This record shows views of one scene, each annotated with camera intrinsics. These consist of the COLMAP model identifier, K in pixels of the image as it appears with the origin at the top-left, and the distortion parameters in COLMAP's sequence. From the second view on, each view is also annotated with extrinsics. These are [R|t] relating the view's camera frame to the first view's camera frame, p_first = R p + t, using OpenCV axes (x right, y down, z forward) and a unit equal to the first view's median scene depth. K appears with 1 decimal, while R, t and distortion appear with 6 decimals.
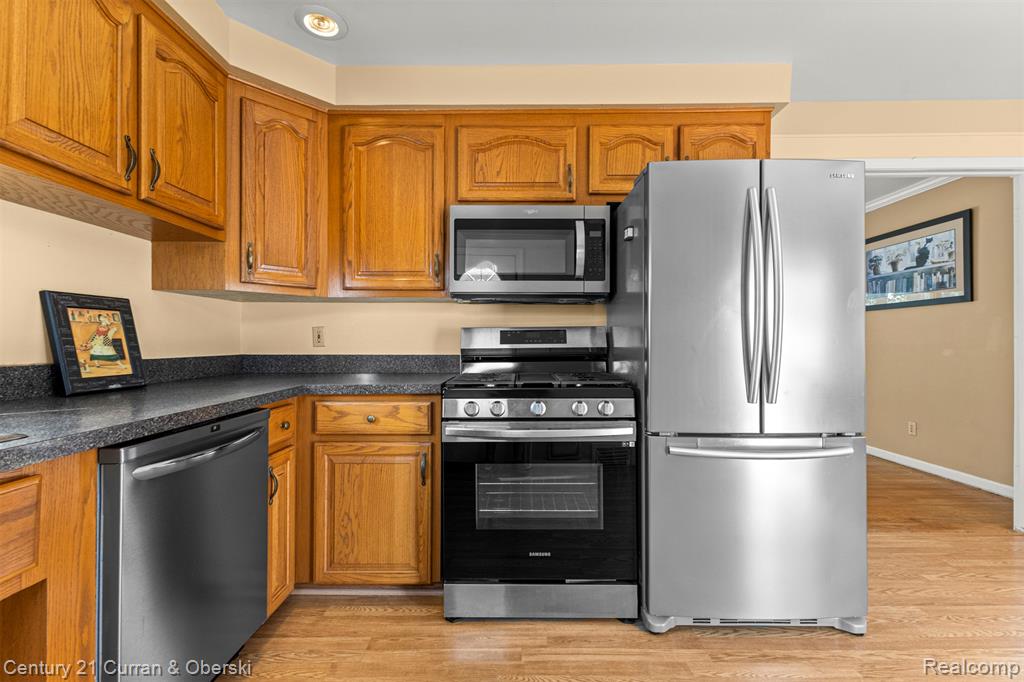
lens RADIAL K [[449.7, 0, 512.3], [0, 449.7, 341.2], [0, 0, 1]] dist [0.010486, -0.000340]
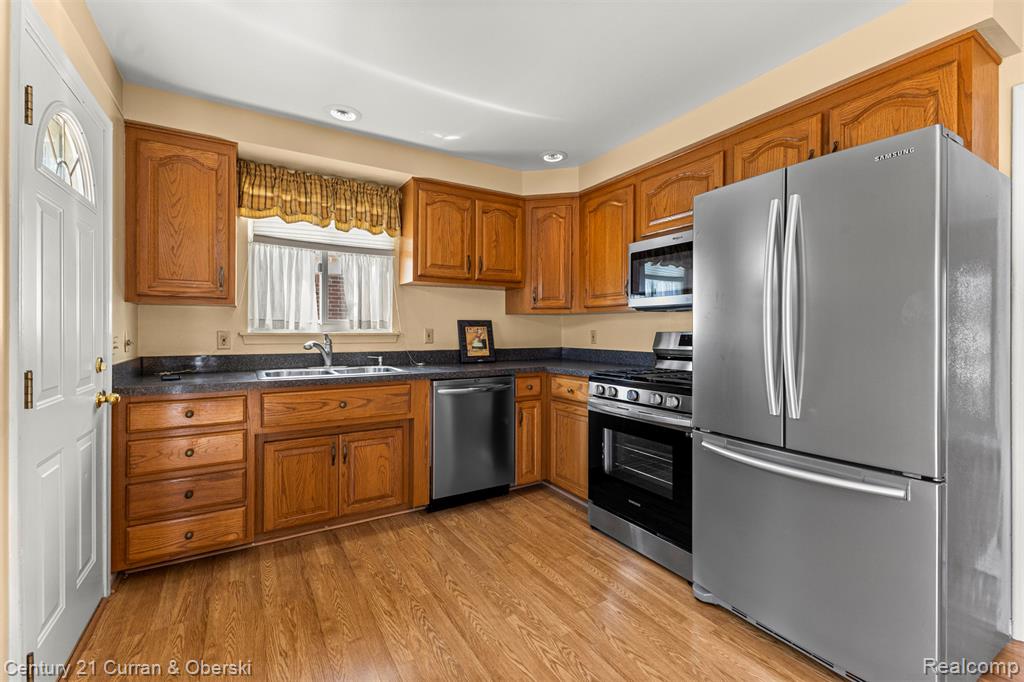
lens RADIAL K [[438.7, 0, 511.9], [0, 438.7, 332.3], [0, 0, 1]] dist [0.002357, 0.000131]
pose [[0.518796, 0.002958, -0.854893, 0.903006], [0.000104, 0.999994, 0.003524, -0.041068], [0.854898, -0.001917, 0.518792, 0.000951]]
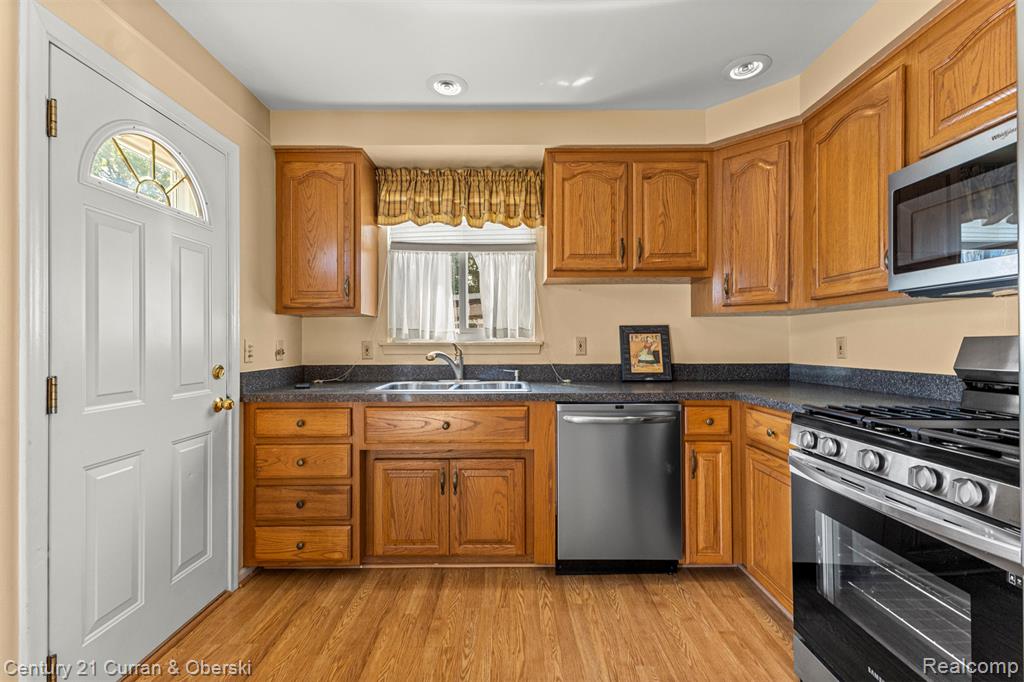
lens RADIAL K [[449.7, 0, 512.3], [0, 449.7, 341.2], [0, 0, 1]] dist [0.010486, -0.000340]
pose [[0.001170, -0.006535, -0.999978, 0.671873], [0.005468, 0.999964, -0.006528, -0.027481], [0.999984, -0.005460, 0.001206, 0.411882]]
